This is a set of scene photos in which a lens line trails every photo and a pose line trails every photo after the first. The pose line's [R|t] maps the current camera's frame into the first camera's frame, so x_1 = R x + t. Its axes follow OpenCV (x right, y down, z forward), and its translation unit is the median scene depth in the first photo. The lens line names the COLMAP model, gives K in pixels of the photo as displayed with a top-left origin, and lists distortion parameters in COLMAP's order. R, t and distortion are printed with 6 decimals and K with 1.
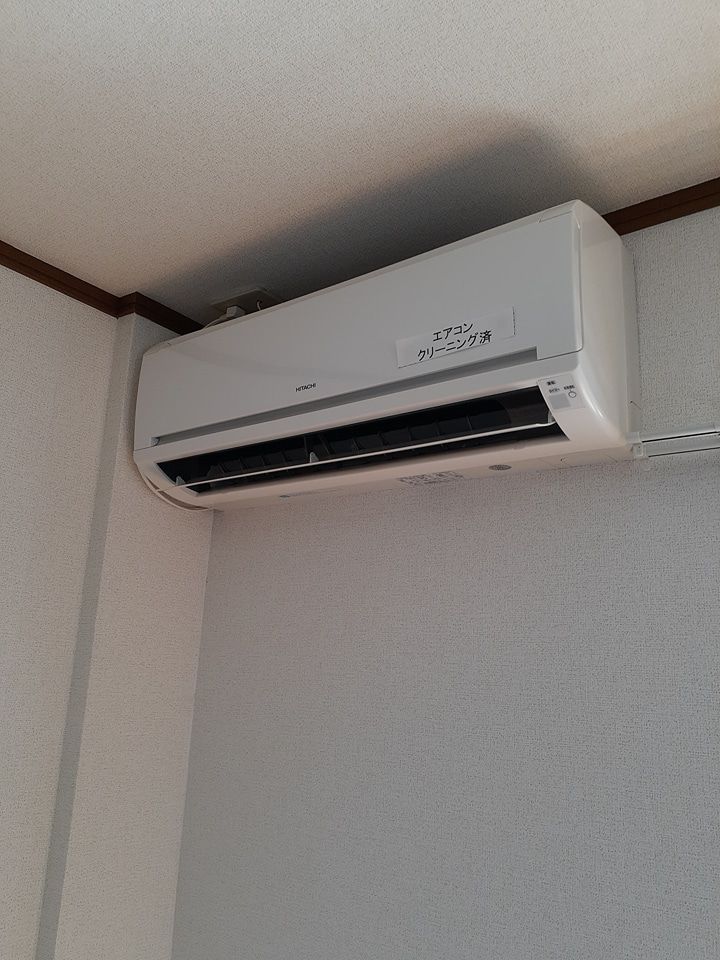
lens RADIAL K [[758.8, 0, 360.0], [0, 758.8, 480.0], [0, 0, 1]] dist [-0.038971, -0.001385]
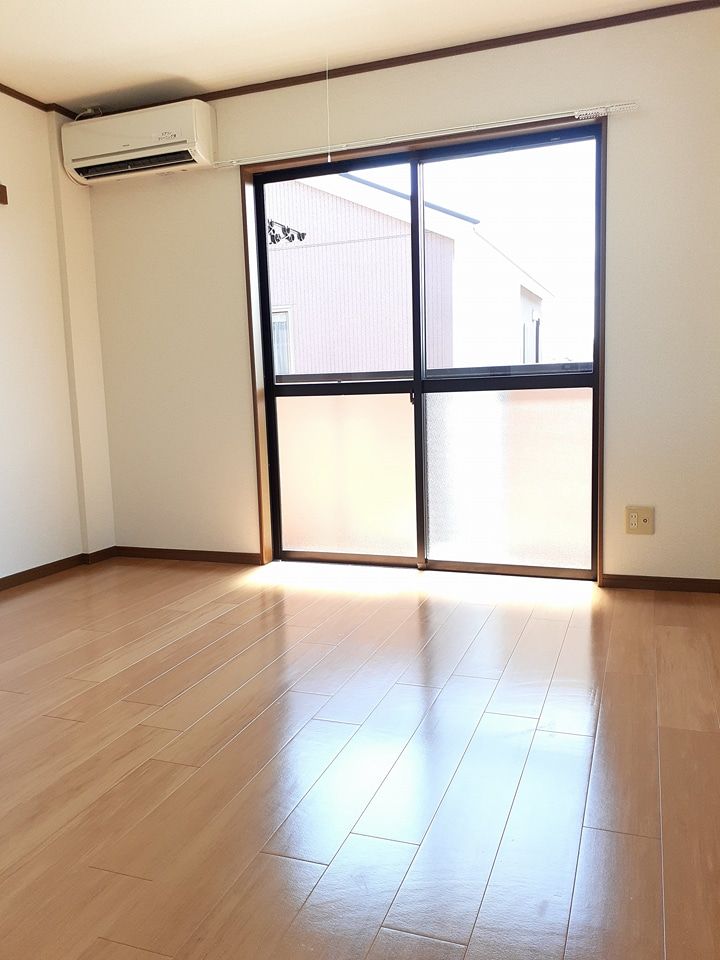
lens RADIAL K [[758.8, 0, 360.0], [0, 758.8, 480.0], [0, 0, 1]] dist [-0.038971, -0.001385]
pose [[0.959032, -0.105301, 0.262999, -0.094417], [-0.002494, 0.925178, 0.379525, -0.010971], [-0.283285, -0.364633, 0.887013, -2.531213]]
